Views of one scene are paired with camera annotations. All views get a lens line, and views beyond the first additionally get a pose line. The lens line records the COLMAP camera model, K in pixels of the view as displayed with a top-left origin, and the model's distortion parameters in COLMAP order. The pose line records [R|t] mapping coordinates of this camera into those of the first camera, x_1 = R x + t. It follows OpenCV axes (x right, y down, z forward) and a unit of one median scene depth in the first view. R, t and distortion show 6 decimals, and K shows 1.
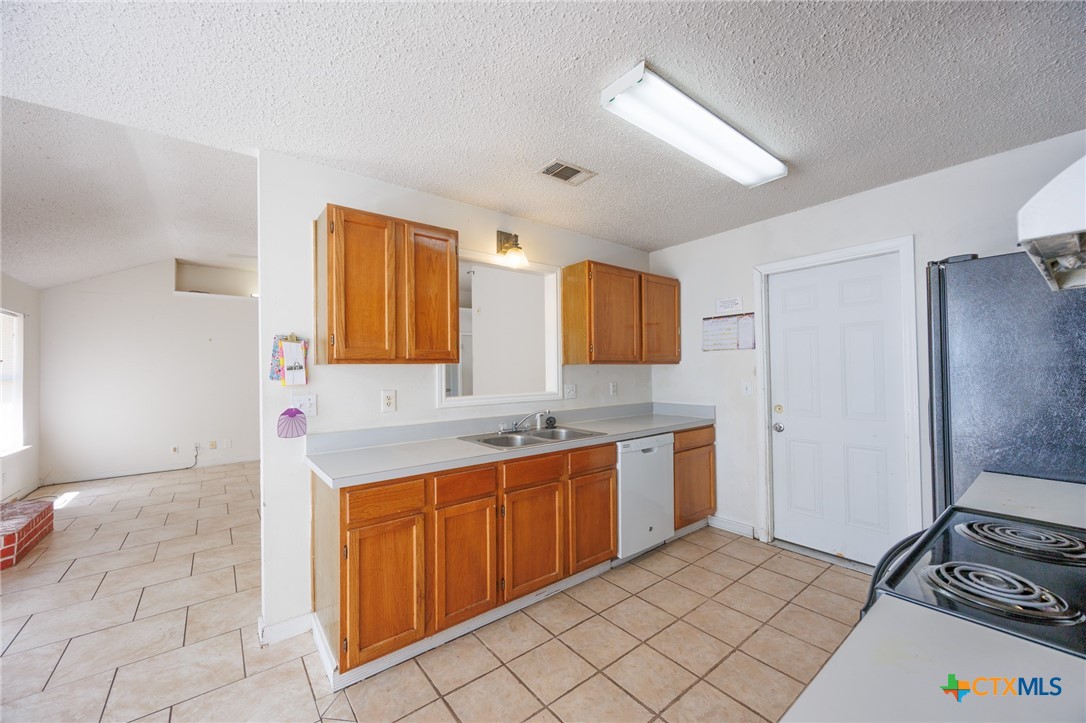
lens RADIAL K [[416.2, 0, 536.1], [0, 416.2, 364.1], [0, 0, 1]] dist [-0.000785, -0.000085]
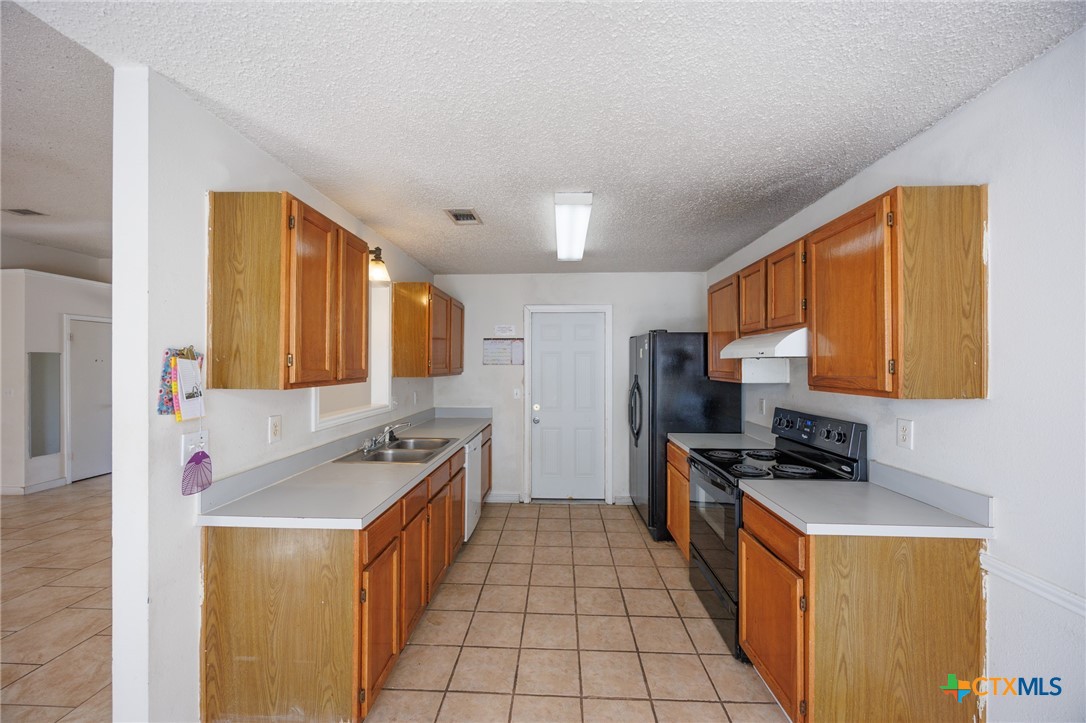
lens RADIAL K [[416.9, 0, 543.0], [0, 416.9, 364.0], [0, 0, 1]] dist [-0.001120, -0.000016]
pose [[0.648963, 0.016734, 0.760636, -0.619482], [-0.020987, 0.999771, -0.004089, -0.045632], [-0.760530, -0.013309, 0.649166, 0.067760]]
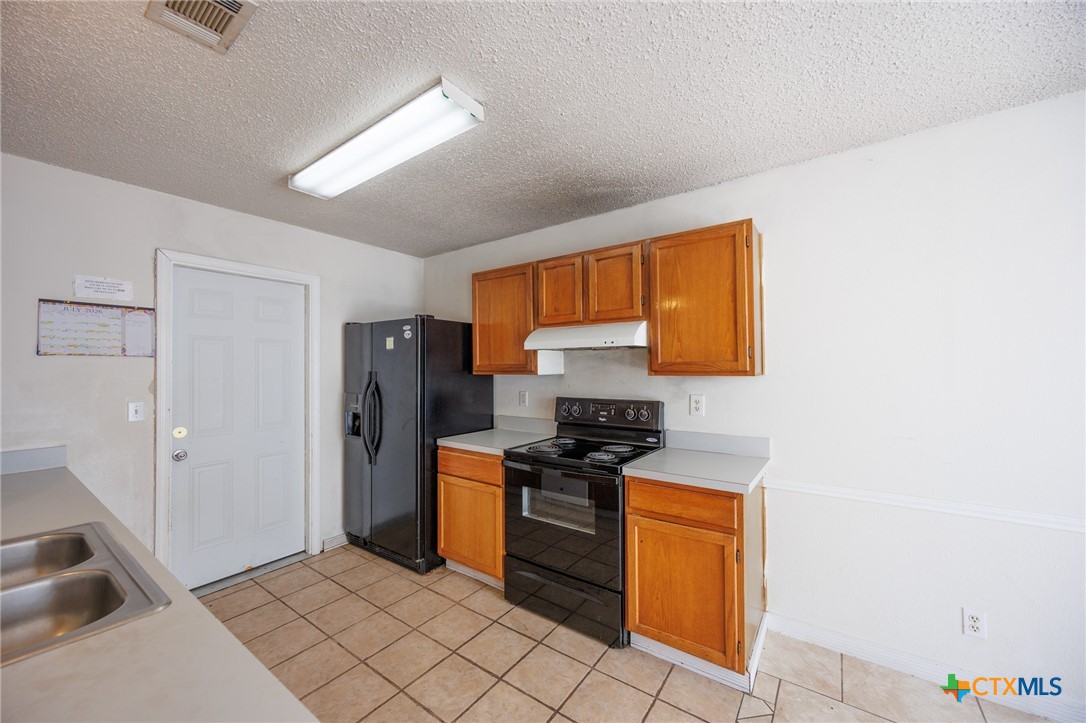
lens RADIAL K [[413.4, 0, 540.8], [0, 413.4, 362.3], [0, 0, 1]] dist [-0.005493, -0.000149]
pose [[-0.276513, 0.029012, 0.960572, -0.485241], [-0.003824, 0.999503, -0.031288, -0.008801], [-0.961003, -0.012325, -0.276264, 0.682868]]
